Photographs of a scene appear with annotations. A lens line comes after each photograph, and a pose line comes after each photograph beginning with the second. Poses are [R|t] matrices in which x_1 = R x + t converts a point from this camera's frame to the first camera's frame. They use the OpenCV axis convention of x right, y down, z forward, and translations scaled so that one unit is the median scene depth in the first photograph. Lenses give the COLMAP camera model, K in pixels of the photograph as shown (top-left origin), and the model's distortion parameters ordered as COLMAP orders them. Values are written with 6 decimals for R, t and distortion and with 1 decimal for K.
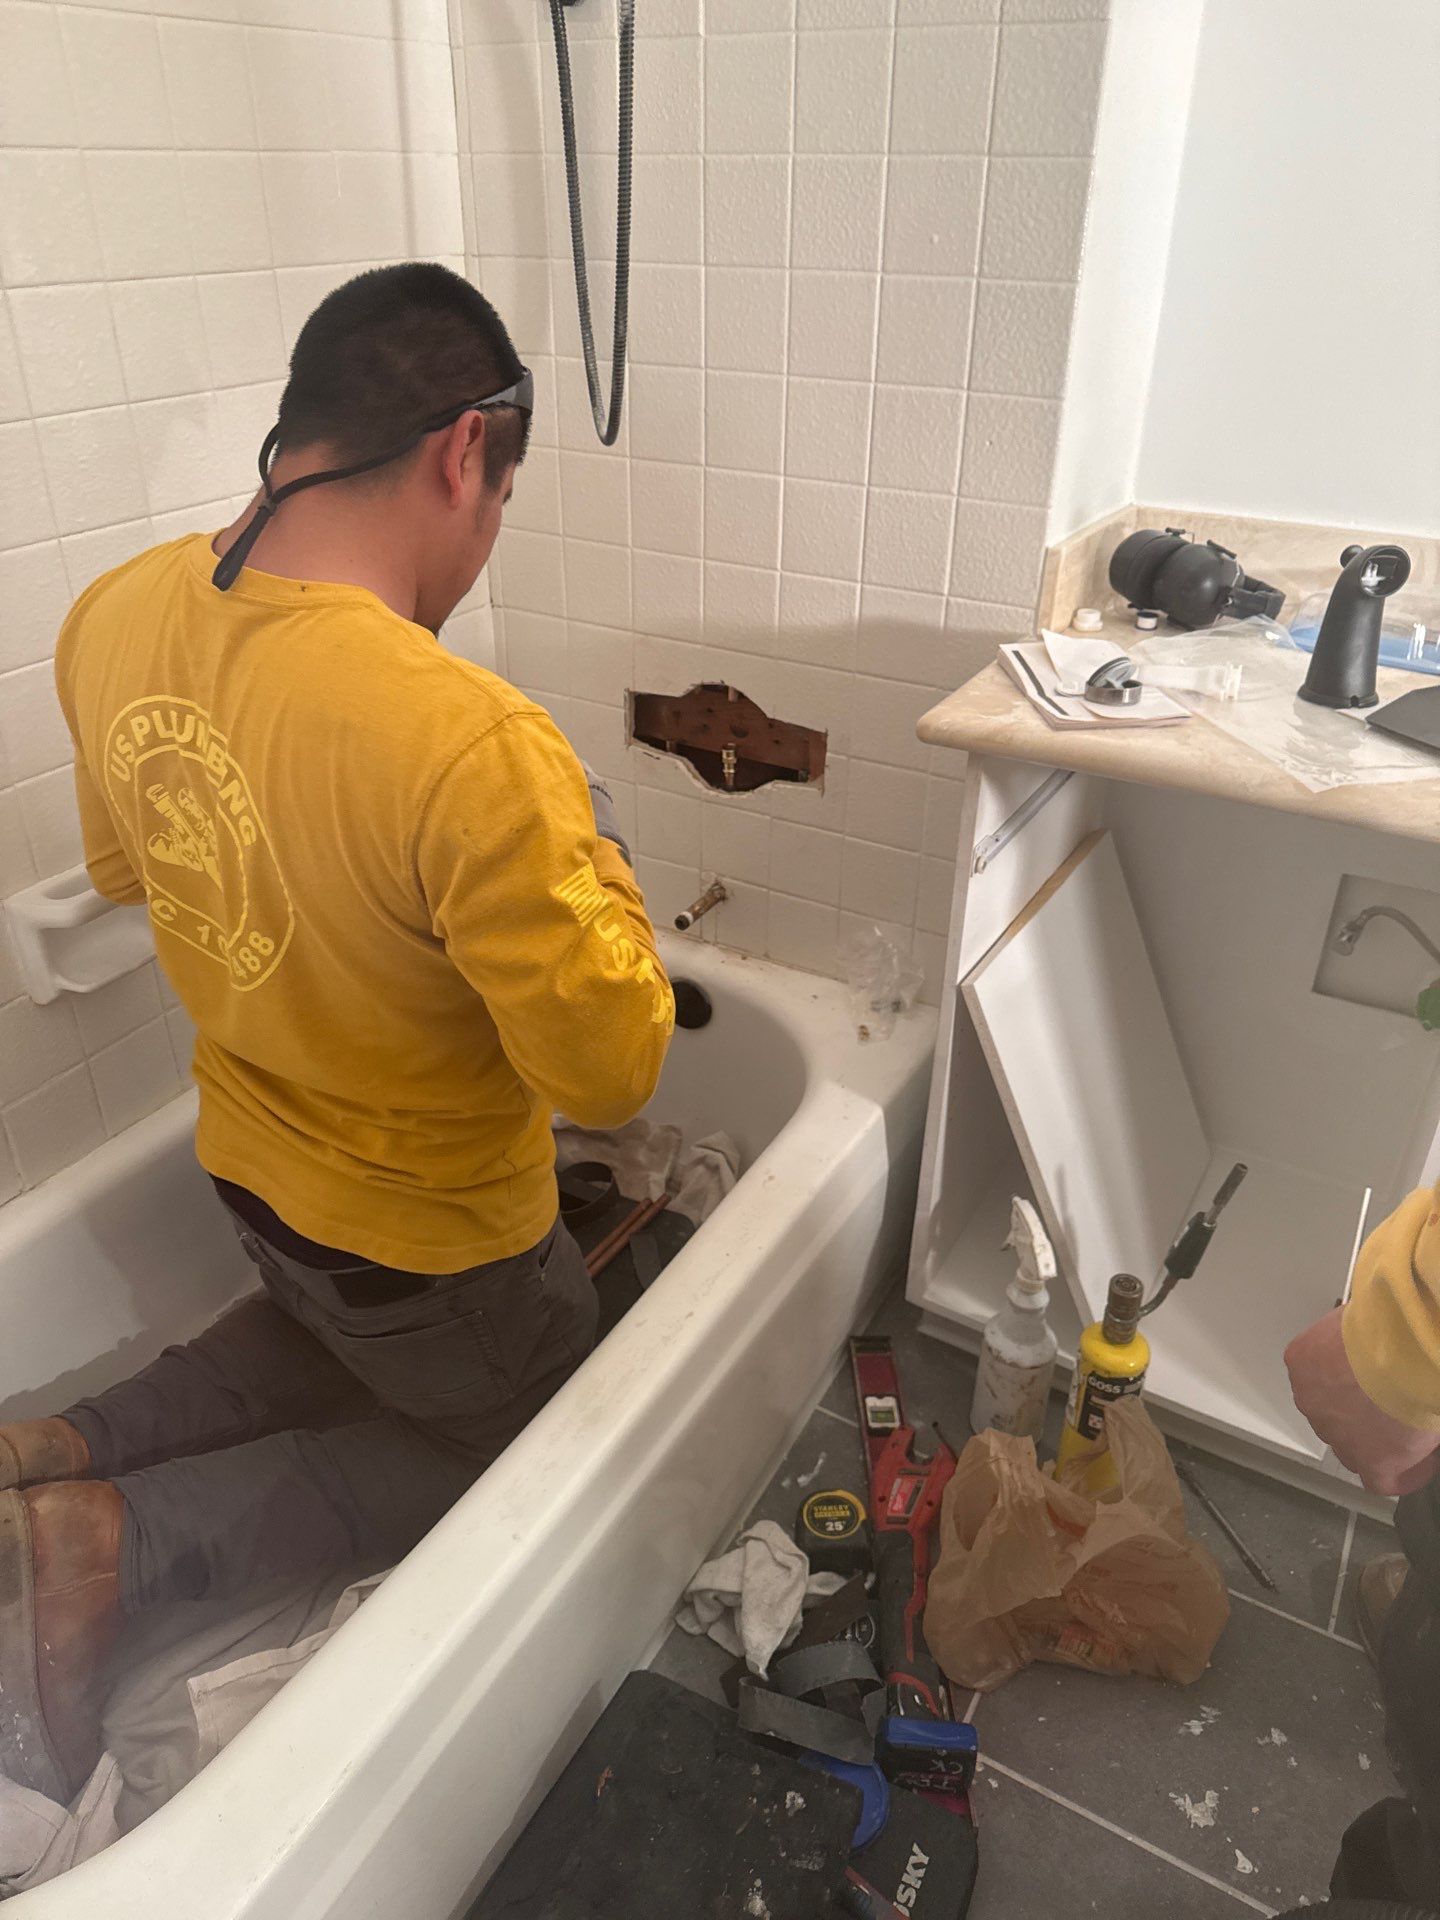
lens RADIAL K [[1371.0, 0, 707.3], [0, 1371.0, 961.5], [0, 0, 1]] dist [0.049770, -0.072050]
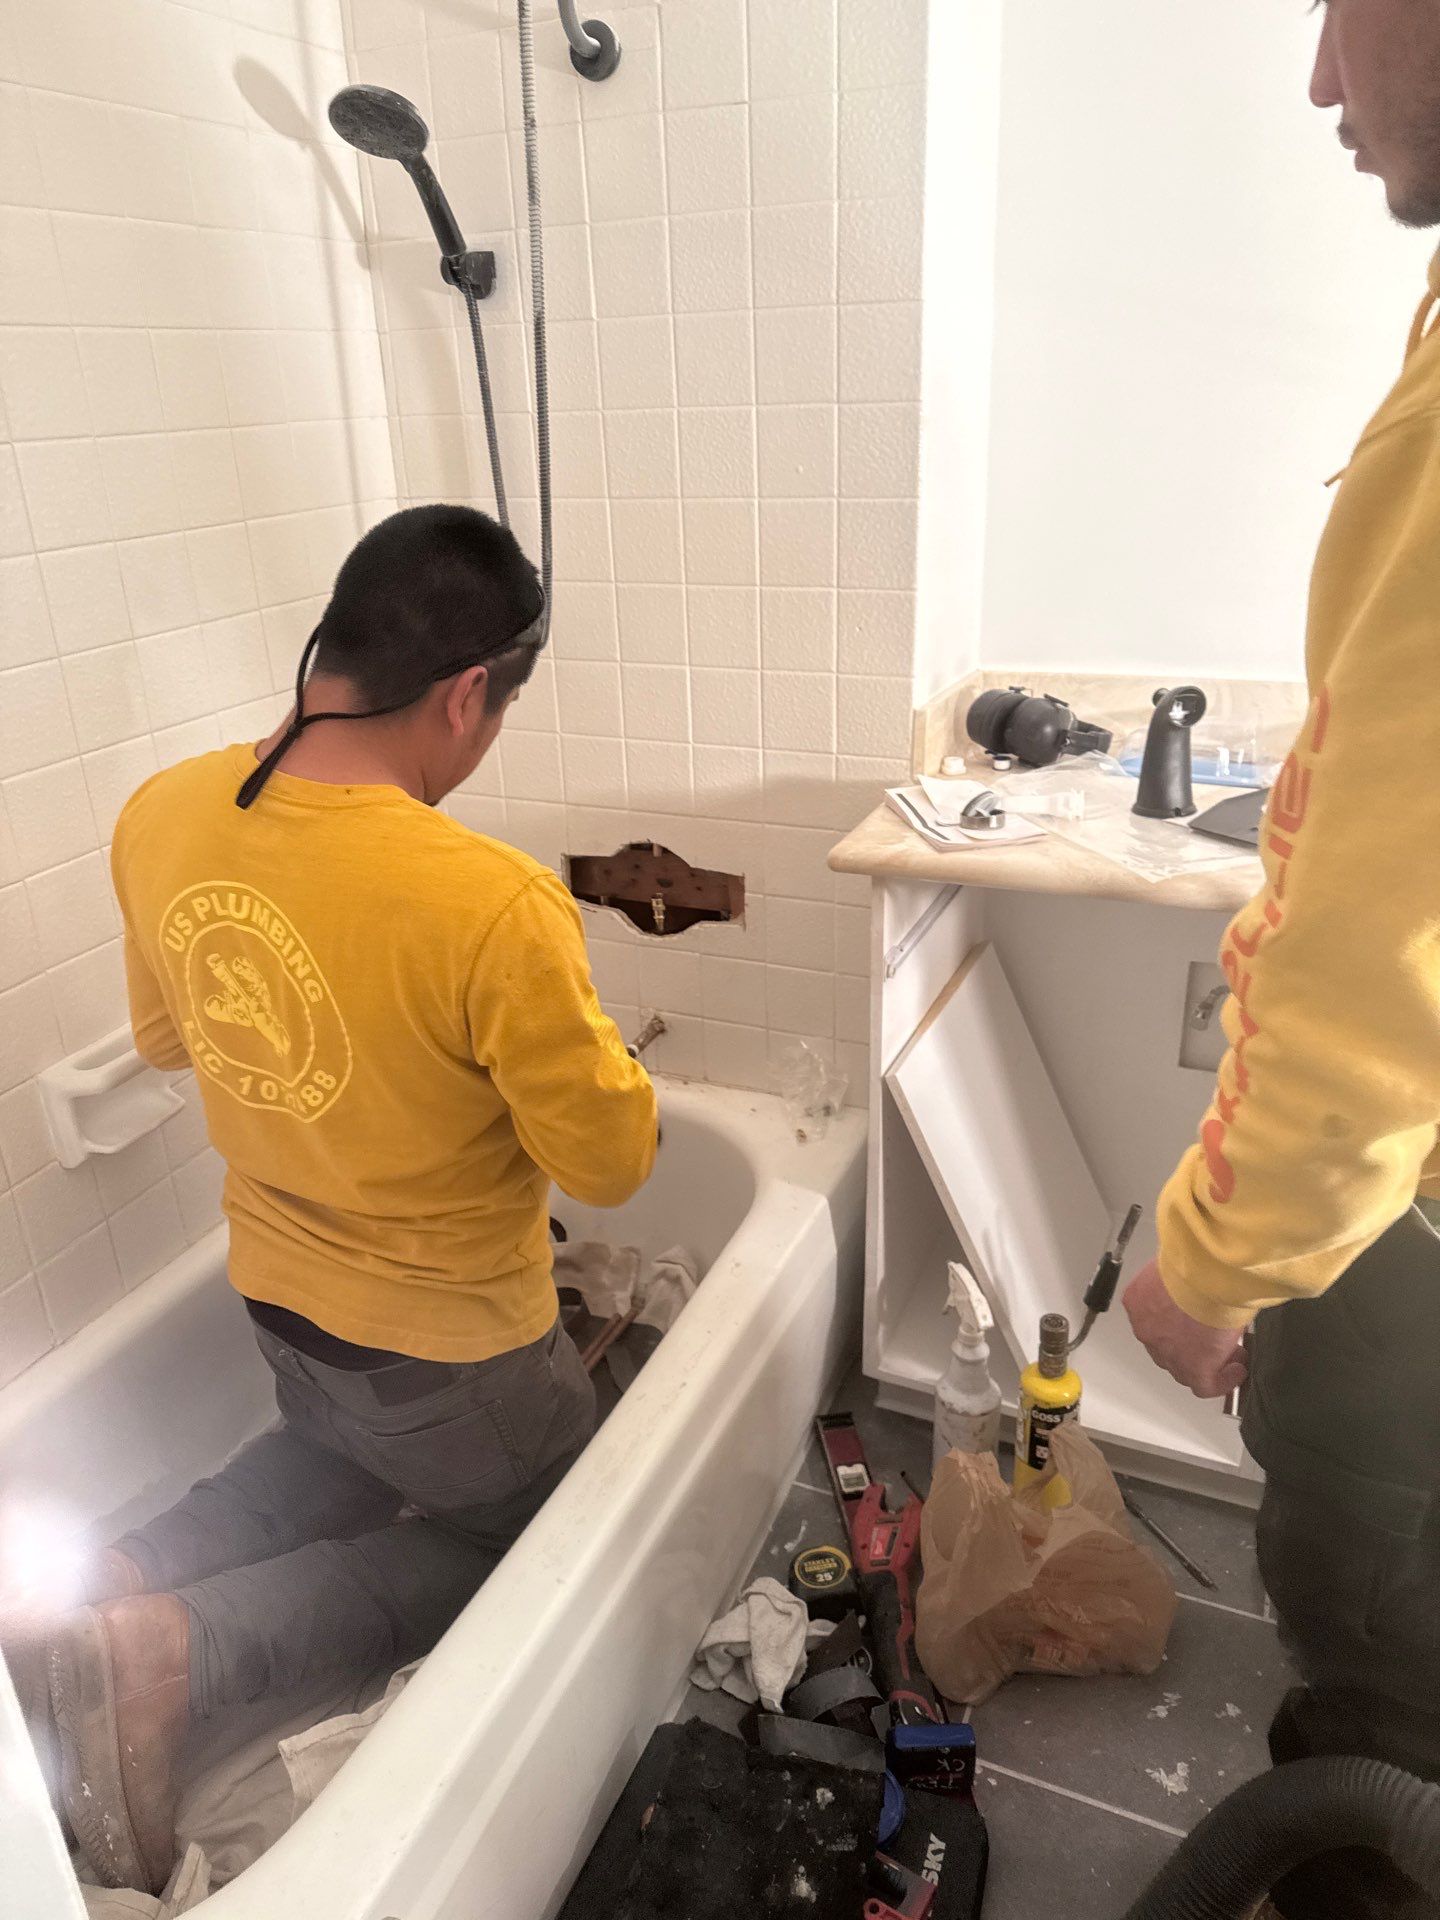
lens RADIAL K [[1371.0, 0, 709.8], [0, 1371.0, 975.0], [0, 0, 1]] dist [0.049770, -0.072050]
pose [[0.992785, -0.084459, 0.085114, -0.052623], [0.093597, 0.989535, -0.109818, 0.044273], [-0.074948, 0.116992, 0.990301, -0.145954]]
